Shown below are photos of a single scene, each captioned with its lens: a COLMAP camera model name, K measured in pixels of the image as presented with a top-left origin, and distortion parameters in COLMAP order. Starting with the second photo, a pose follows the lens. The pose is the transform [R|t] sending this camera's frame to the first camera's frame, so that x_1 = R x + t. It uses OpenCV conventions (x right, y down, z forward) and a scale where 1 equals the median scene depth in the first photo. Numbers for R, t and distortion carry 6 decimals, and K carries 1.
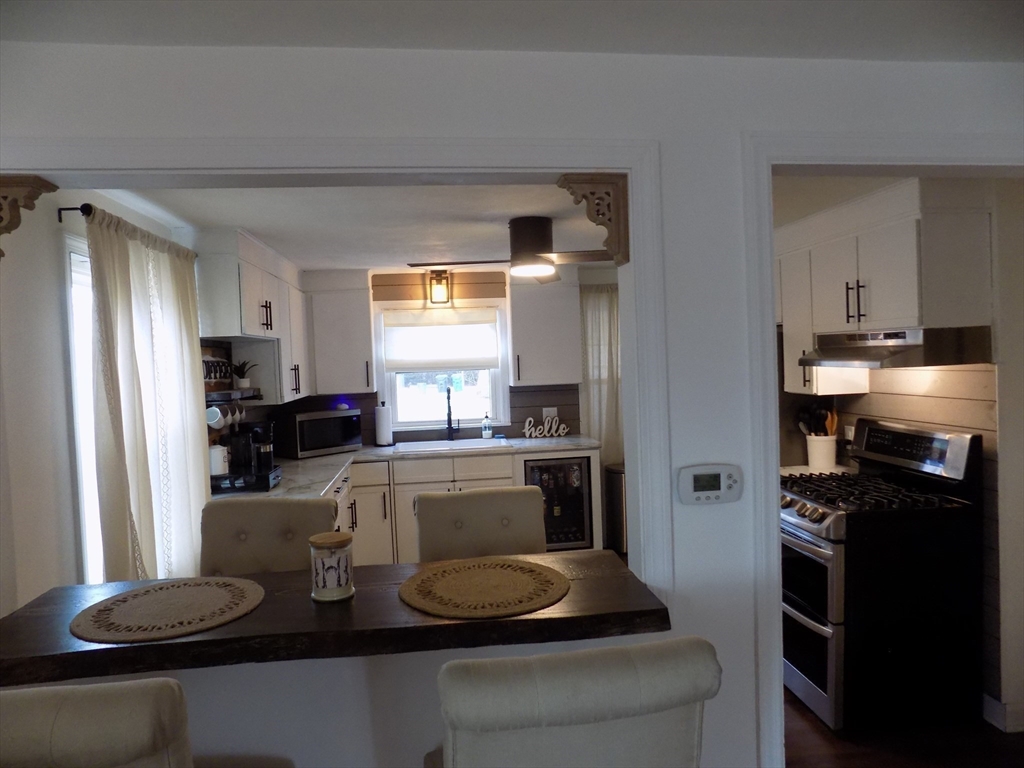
lens RADIAL K [[693.5, 0, 509.6], [0, 693.5, 381.7], [0, 0, 1]] dist [-0.066110, 0.065547]
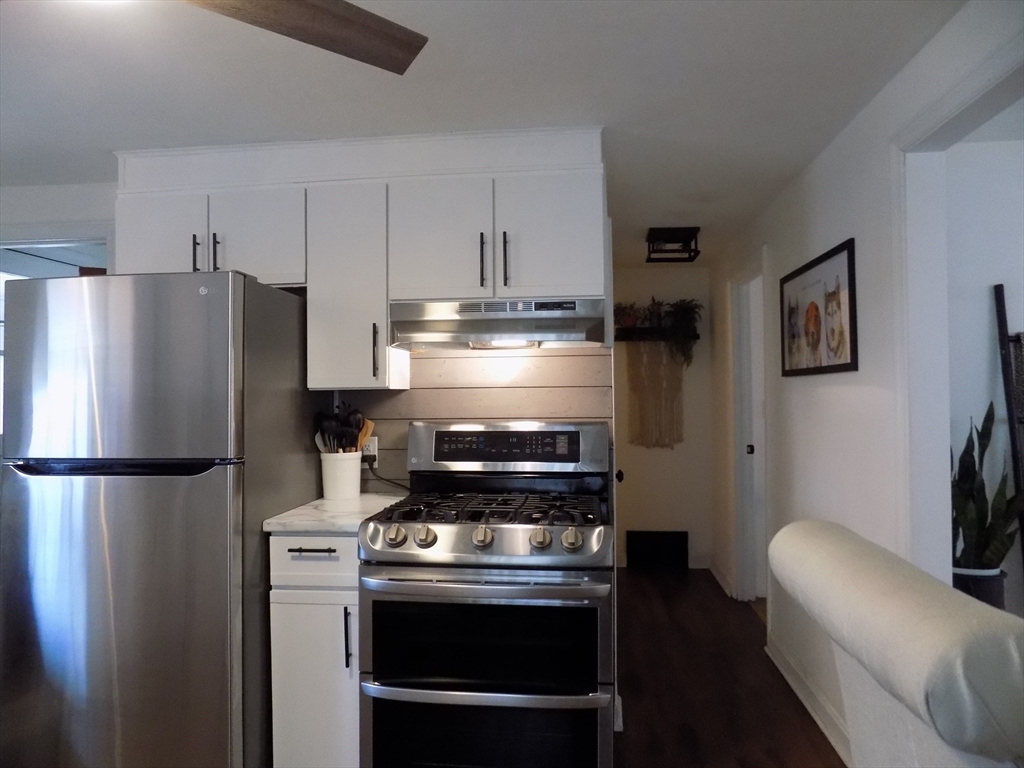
lens RADIAL K [[693.5, 0, 517.0], [0, 693.5, 386.7], [0, 0, 1]] dist [-0.066110, 0.065547]
pose [[0.219069, 0.032361, 0.975172, -0.196671], [0.035946, 0.998504, -0.041211, 0.047910], [-0.975047, 0.044081, 0.217578, 0.679575]]
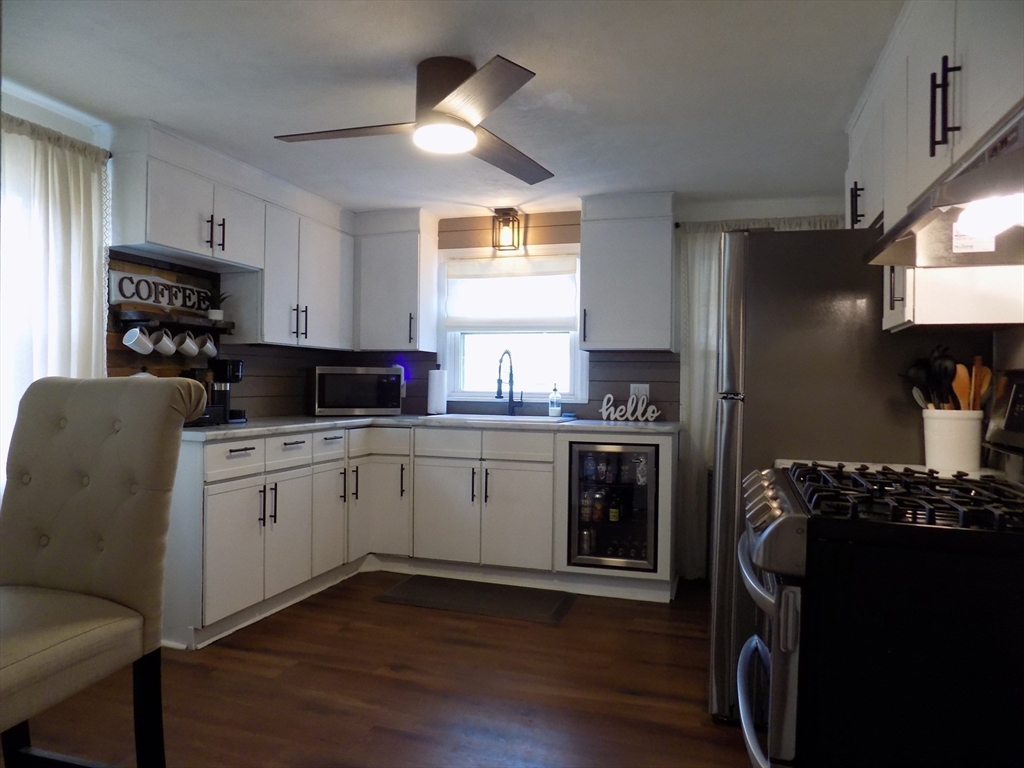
lens RADIAL K [[693.5, 0, 508.2], [0, 693.5, 384.1], [0, 0, 1]] dist [-0.066110, 0.065547]
pose [[0.911256, 0.048805, -0.408939, 0.358830], [-0.061116, 0.997984, -0.017083, 0.089908], [0.407281, 0.040560, 0.912402, 0.364690]]
